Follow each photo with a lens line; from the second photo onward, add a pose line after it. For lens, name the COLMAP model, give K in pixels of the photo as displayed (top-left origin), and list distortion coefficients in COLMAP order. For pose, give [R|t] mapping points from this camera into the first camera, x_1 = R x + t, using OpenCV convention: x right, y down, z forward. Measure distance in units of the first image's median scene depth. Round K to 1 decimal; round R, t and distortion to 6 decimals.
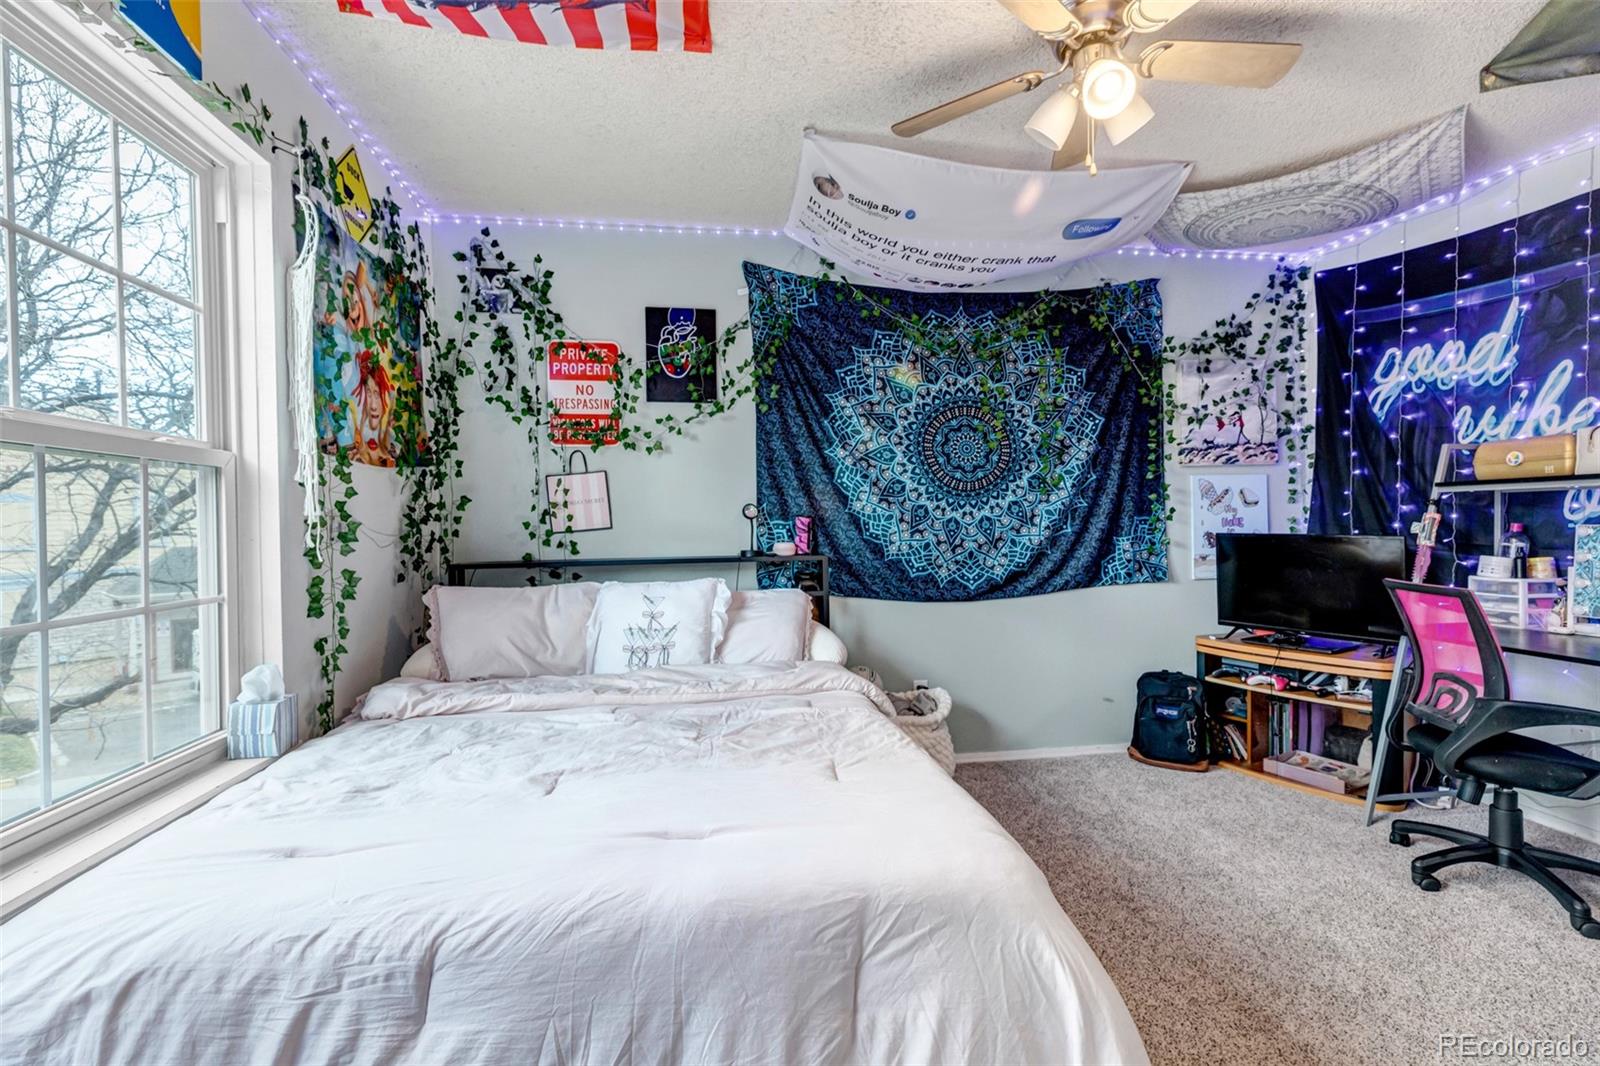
lens RADIAL K [[736.7, 0, 802.0], [0, 736.7, 528.7], [0, 0, 1]] dist [0.003740, 0.001412]
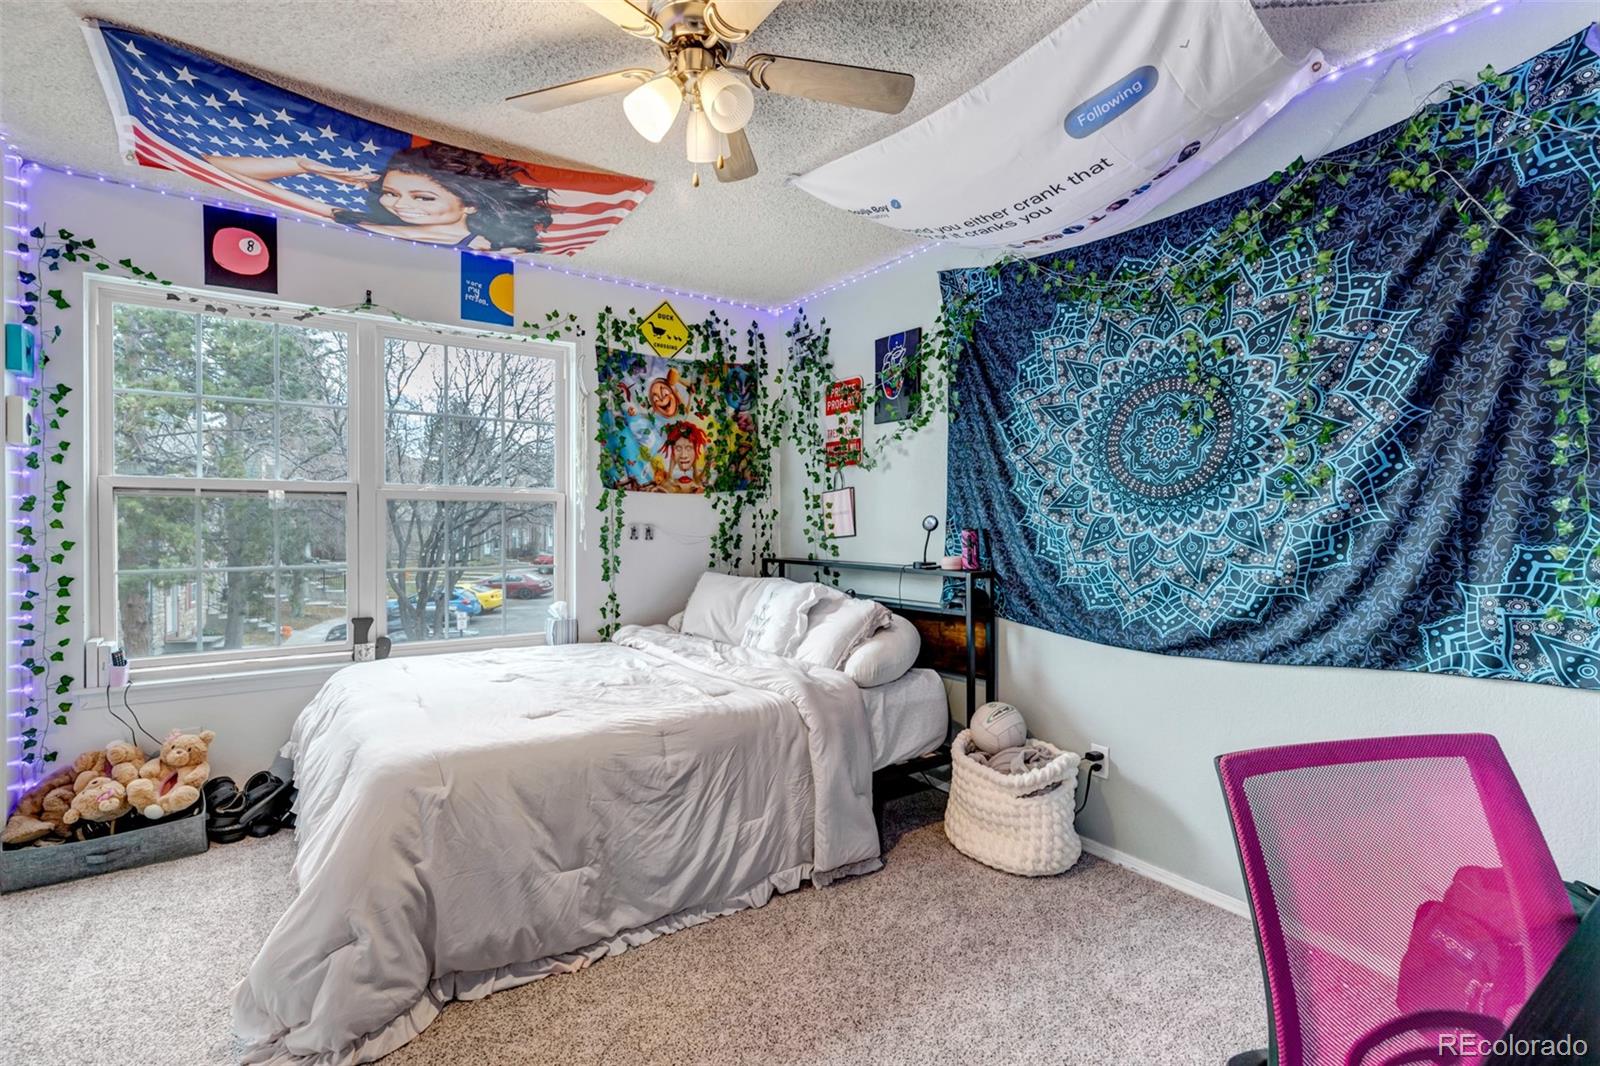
lens RADIAL K [[736.7, 0, 798.3], [0, 736.7, 530.8], [0, 0, 1]] dist [0.003740, 0.001412]
pose [[0.444096, 0.024522, -0.895644, 0.707087], [-0.017393, 0.999673, 0.018747, -0.027350], [0.895811, 0.007252, 0.444377, 0.375009]]
